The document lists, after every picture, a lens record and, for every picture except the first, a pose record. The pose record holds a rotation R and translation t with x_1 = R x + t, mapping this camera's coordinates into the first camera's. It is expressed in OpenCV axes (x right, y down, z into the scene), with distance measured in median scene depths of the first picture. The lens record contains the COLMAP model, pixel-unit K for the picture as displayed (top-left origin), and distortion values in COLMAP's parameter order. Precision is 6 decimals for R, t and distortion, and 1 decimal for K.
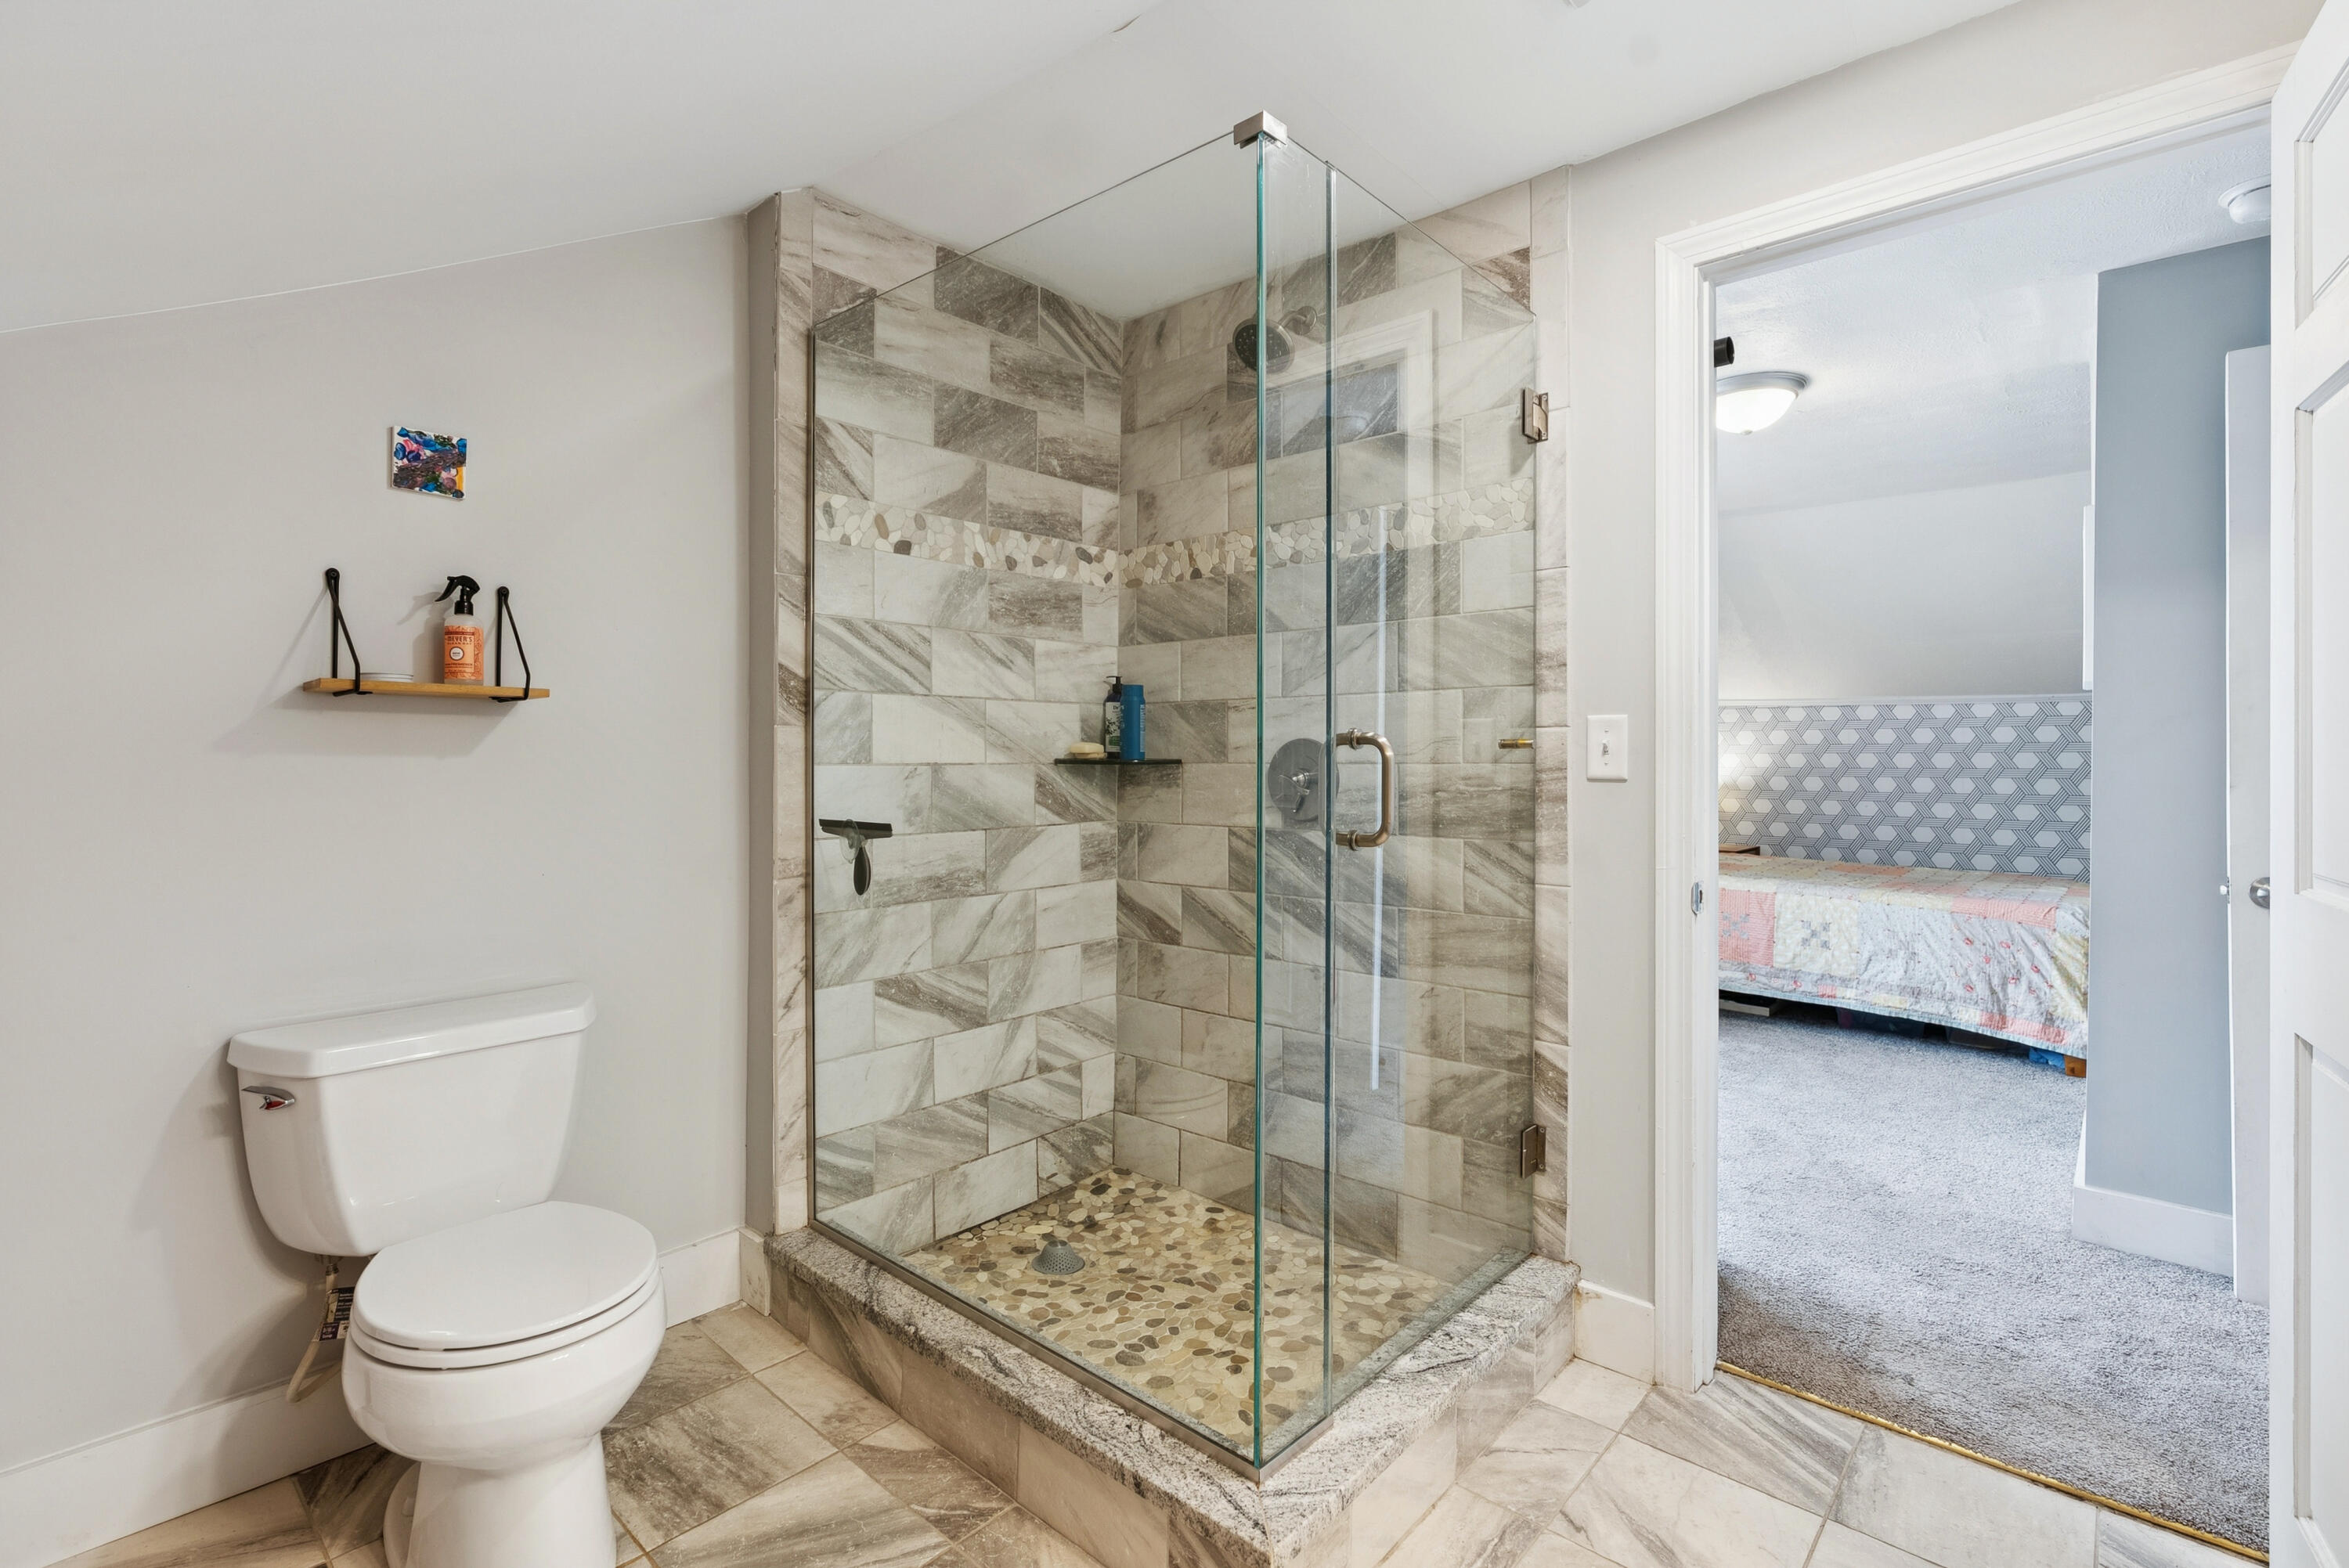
lens RADIAL K [[1062.6, 0, 1170.9], [0, 1062.6, 767.2], [0, 0, 1]] dist [-0.011929, 0.001652]
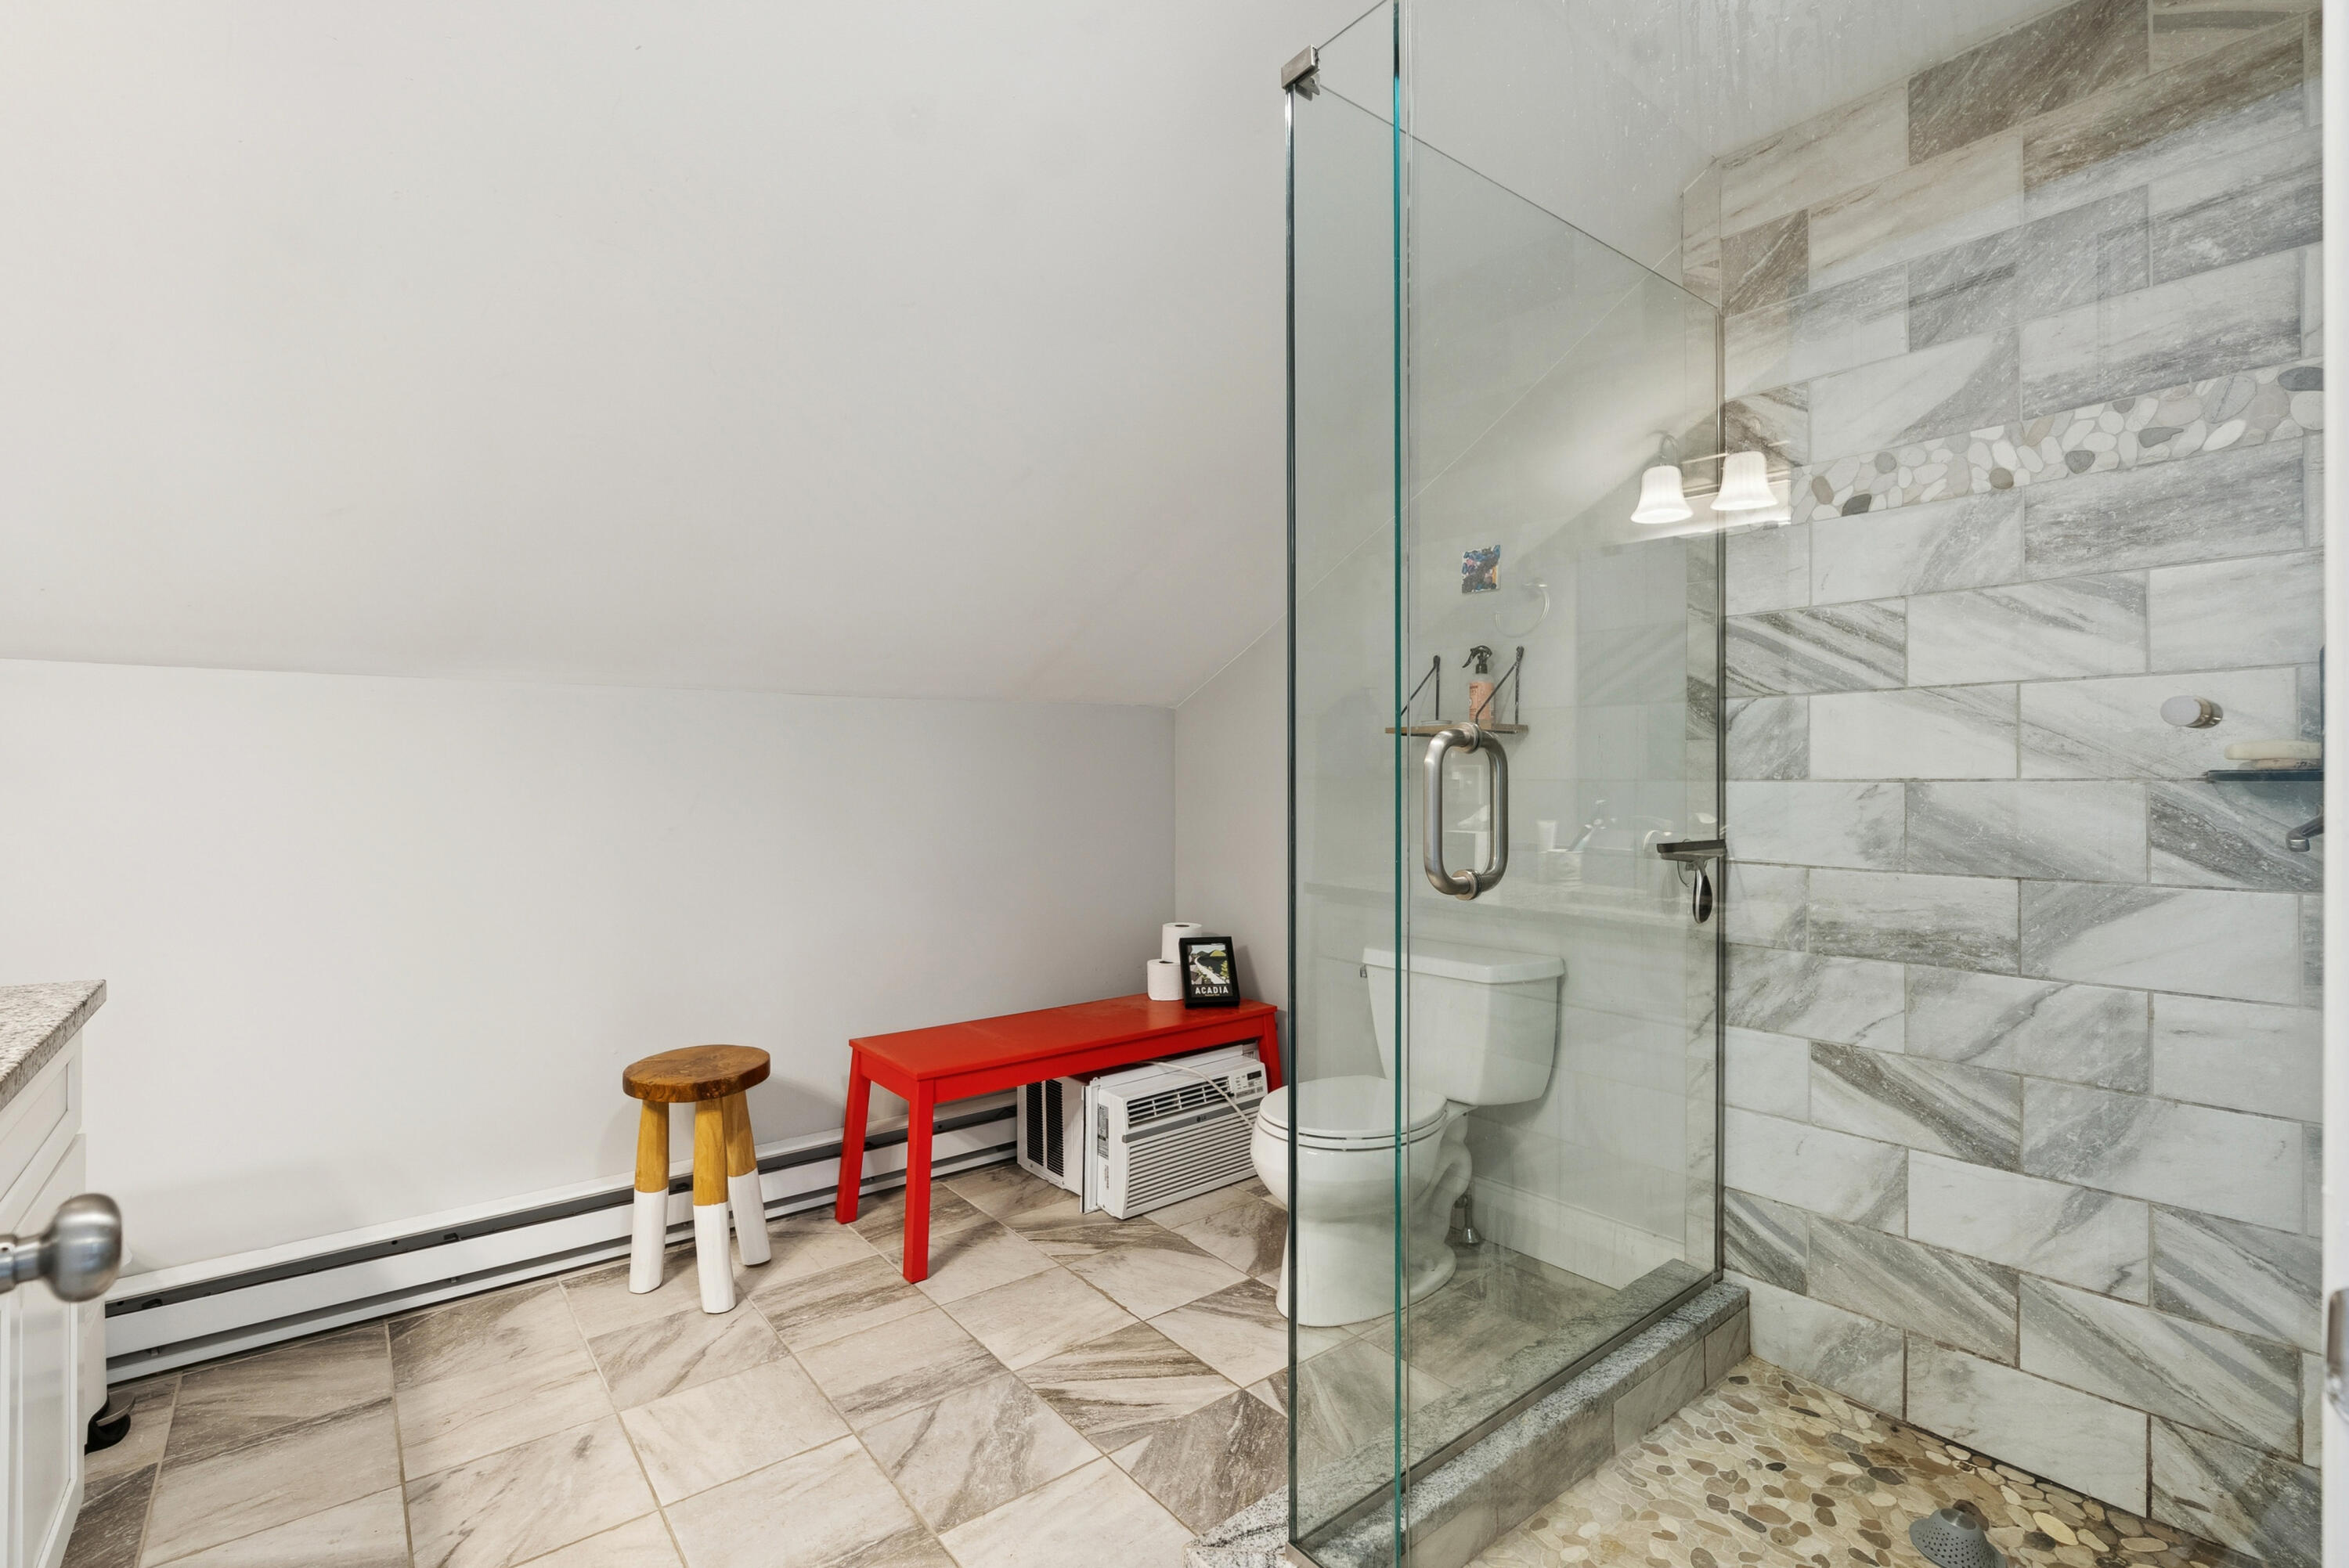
lens RADIAL K [[1062.6, 0, 1169.1], [0, 1062.6, 779.4], [0, 0, 1]] dist [-0.011929, 0.001652]
pose [[-0.161467, 0.001330, -0.986877, 0.592883], [-0.002789, 0.999994, 0.001804, -0.003393], [0.986874, 0.003044, -0.161463, 0.610911]]
